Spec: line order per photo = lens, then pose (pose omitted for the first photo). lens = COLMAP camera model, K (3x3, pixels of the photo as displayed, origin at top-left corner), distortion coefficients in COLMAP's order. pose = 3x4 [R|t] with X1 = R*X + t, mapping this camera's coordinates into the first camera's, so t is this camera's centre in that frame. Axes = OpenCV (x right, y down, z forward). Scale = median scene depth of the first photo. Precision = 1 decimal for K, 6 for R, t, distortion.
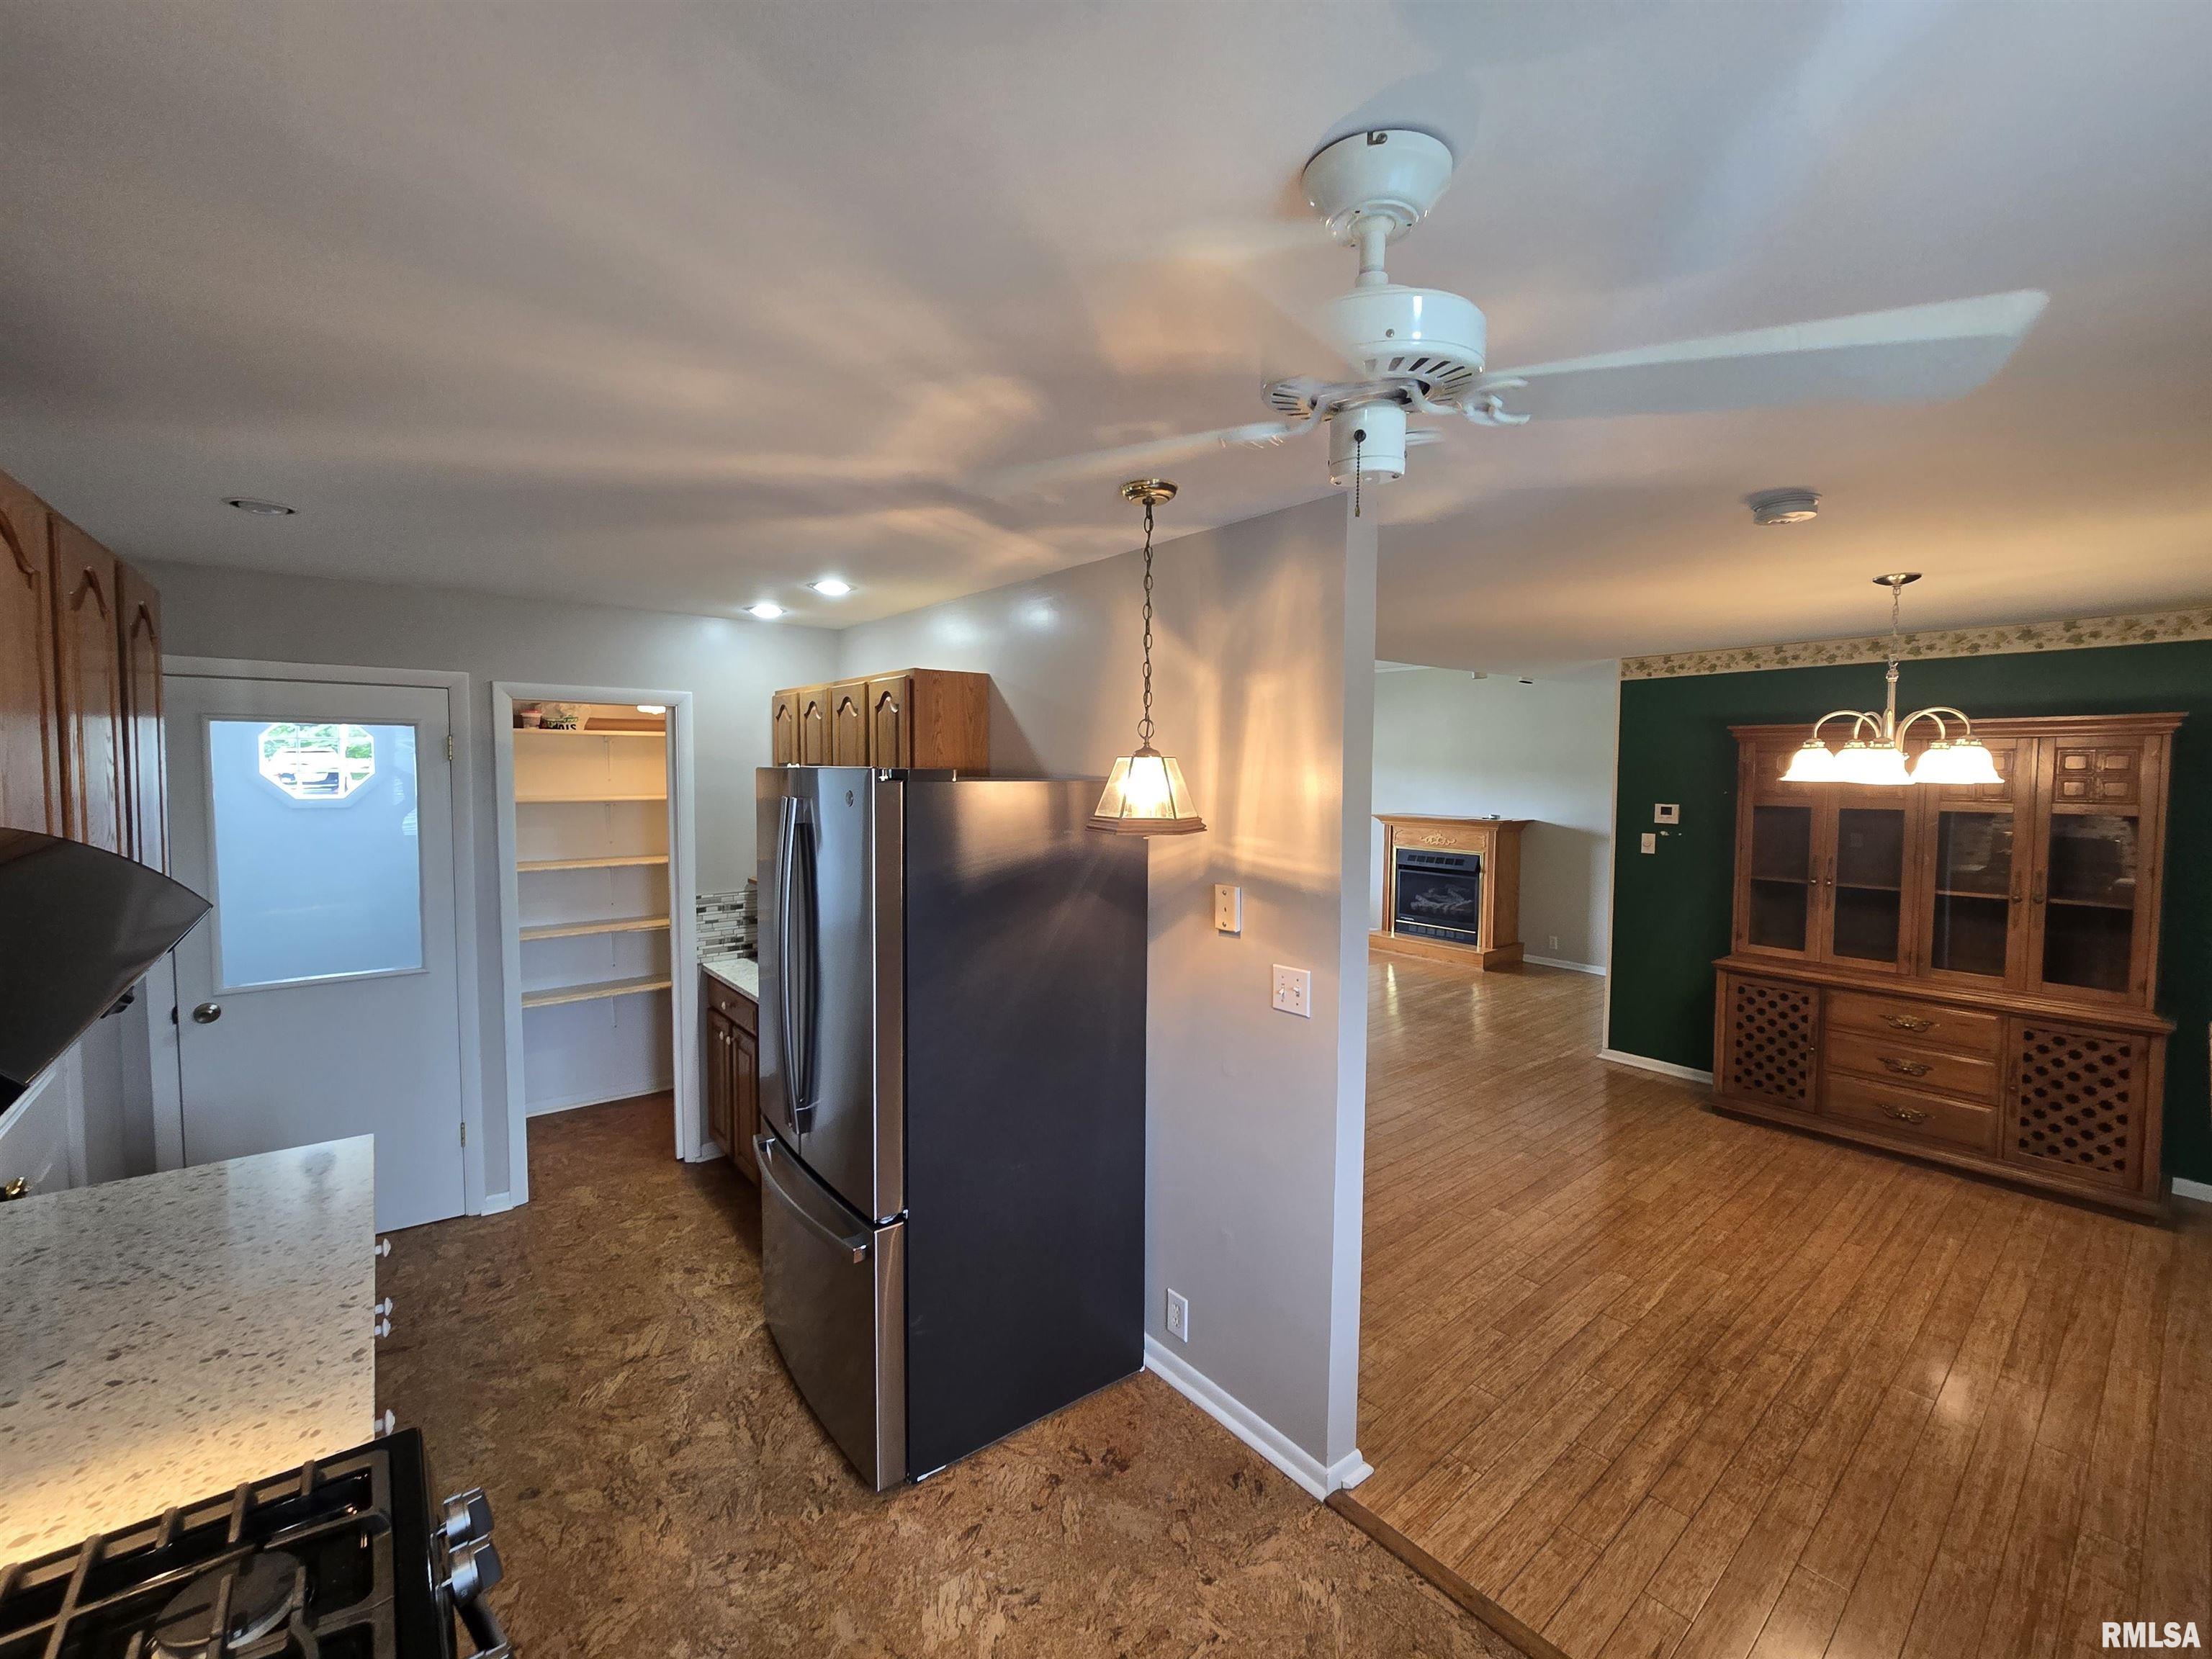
lens RADIAL K [[907.7, 0, 1105.7], [0, 907.7, 817.4], [0, 0, 1]] dist [-0.007110, 0.001897]
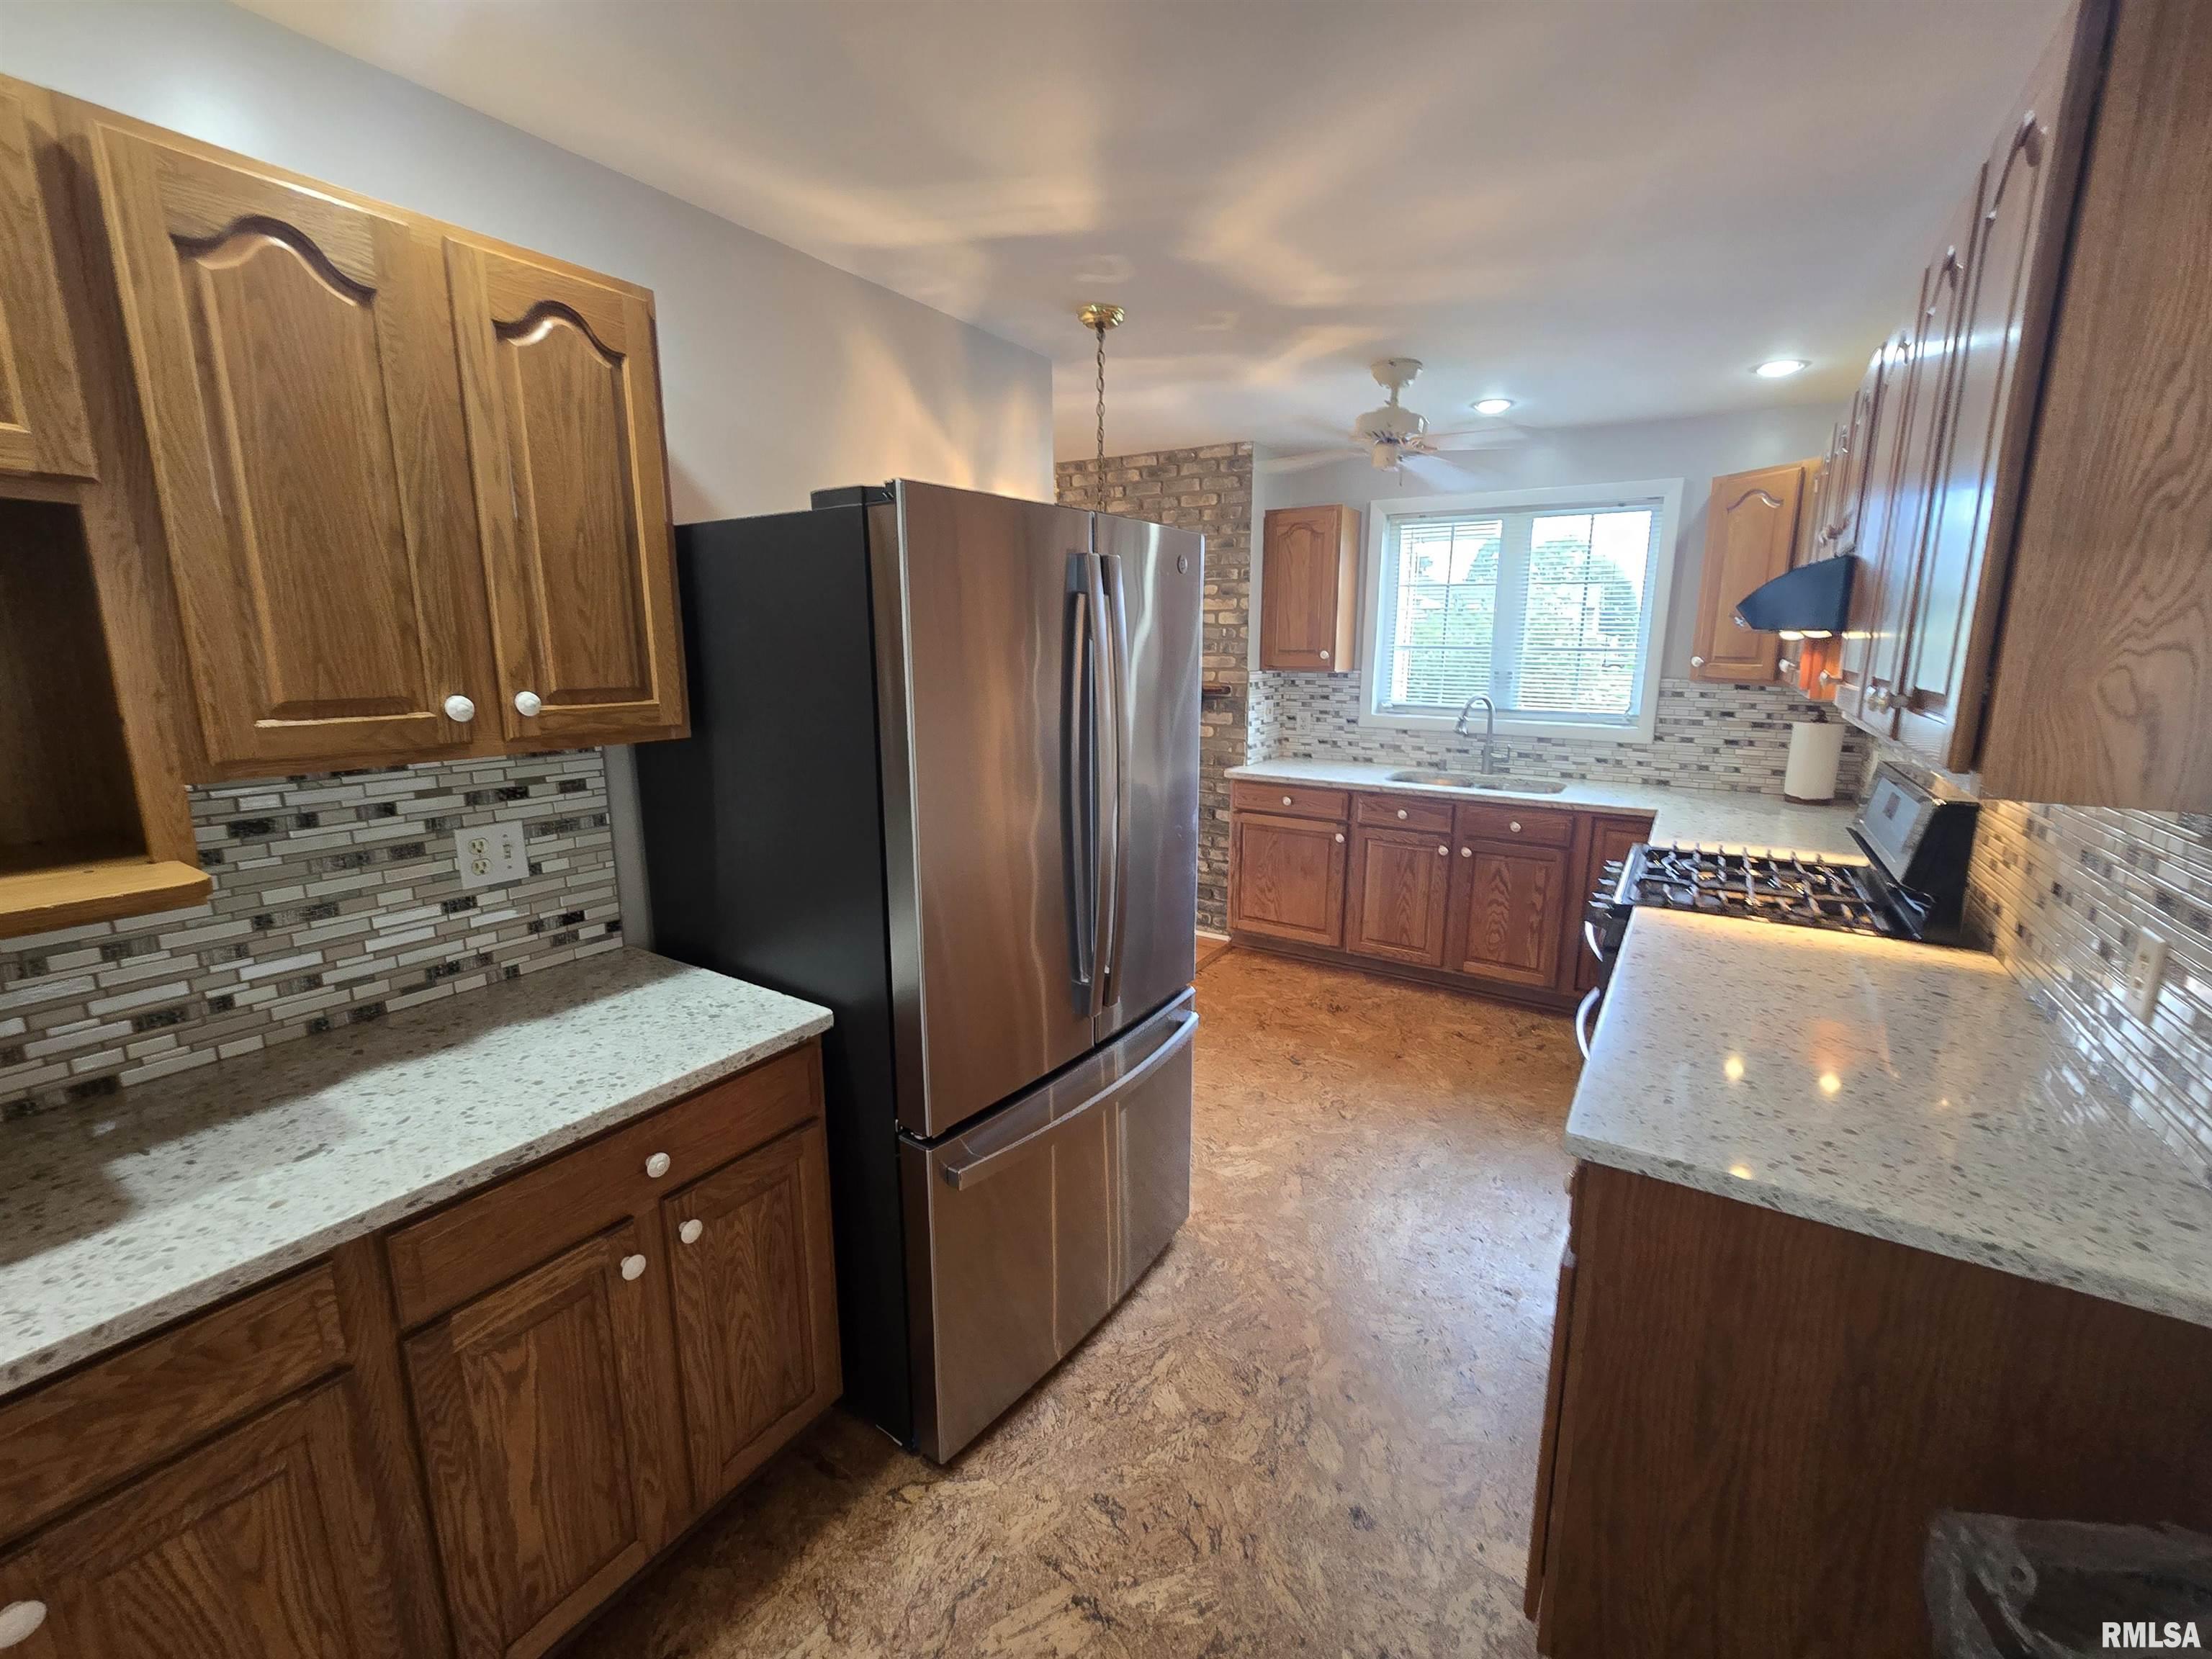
lens RADIAL K [[907.7, 0, 1123.5], [0, 907.7, 828.0], [0, 0, 1]] dist [-0.007110, 0.001897]
pose [[-0.320624, -0.198563, 0.926160, -0.570039], [0.048811, 0.973018, 0.225507, 0.015336], [-0.945948, 0.117510, -0.302281, 0.666450]]
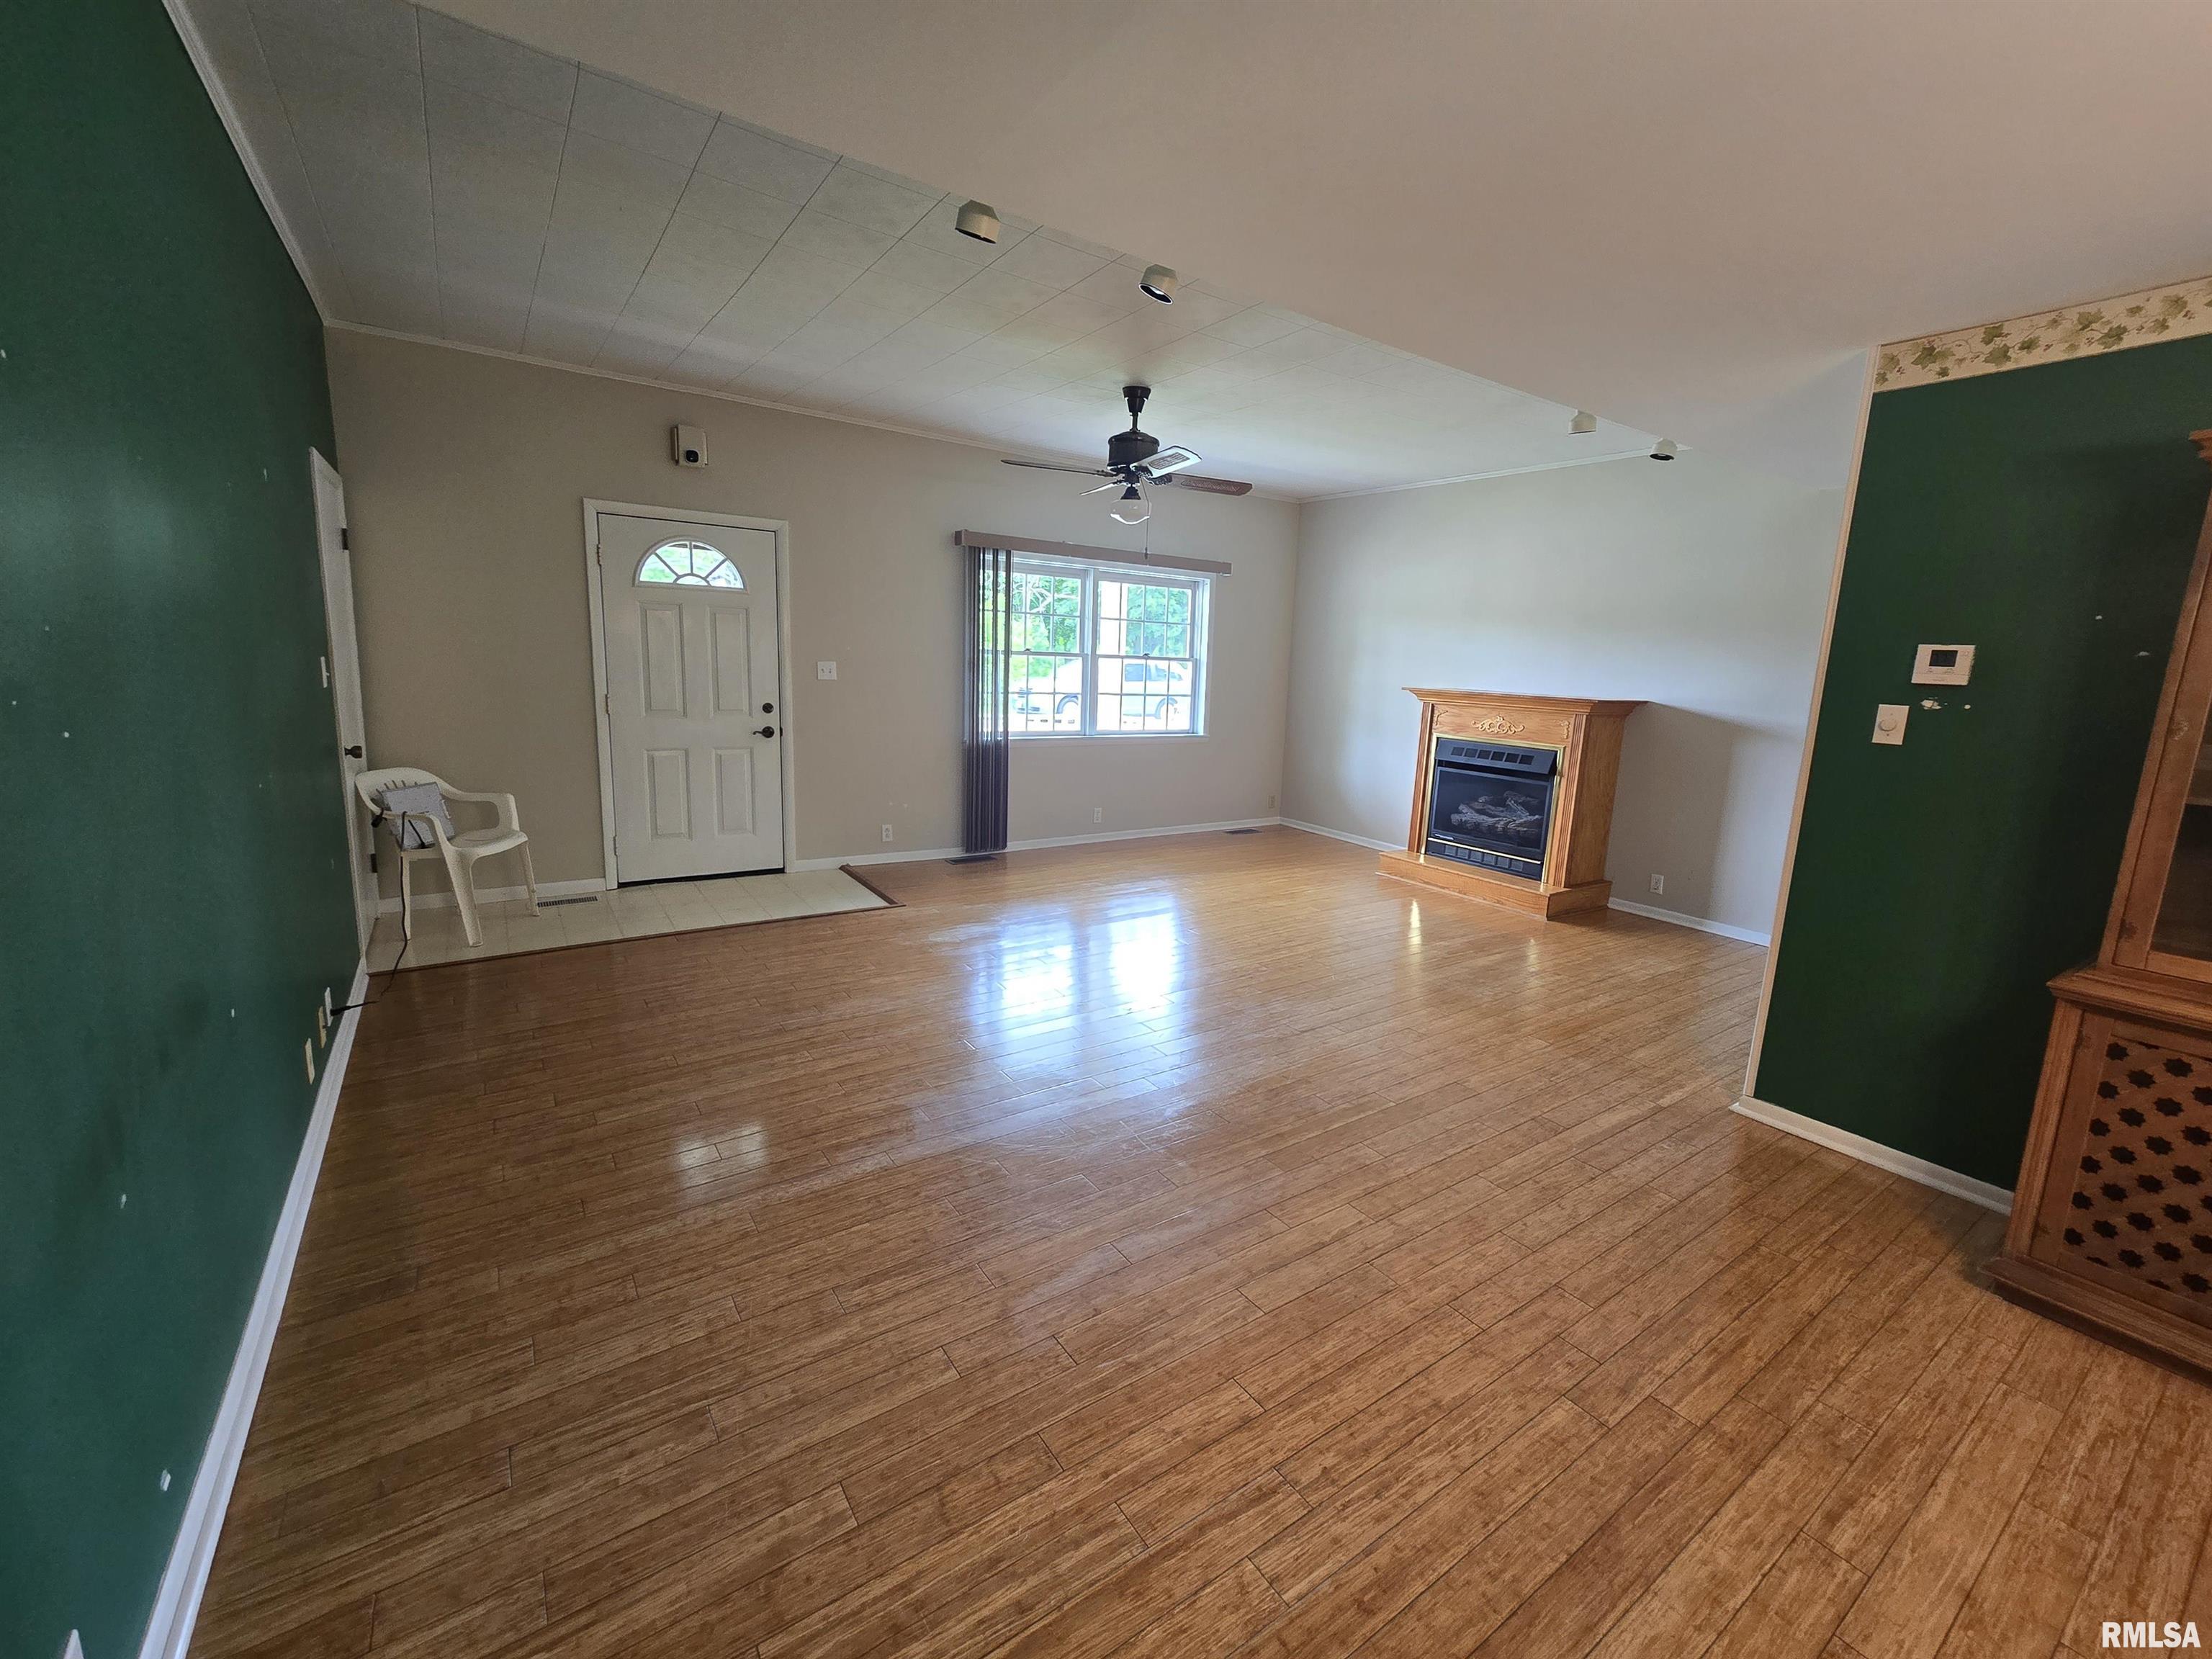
lens RADIAL K [[907.7, 0, 1108.1], [0, 907.7, 813.1], [0, 0, 1]] dist [-0.007110, 0.001897]
pose [[0.995844, 0.050028, -0.076105, 0.244553], [-0.041165, 0.992642, 0.113870, 0.045961], [0.081242, -0.110264, 0.990576, 0.549491]]
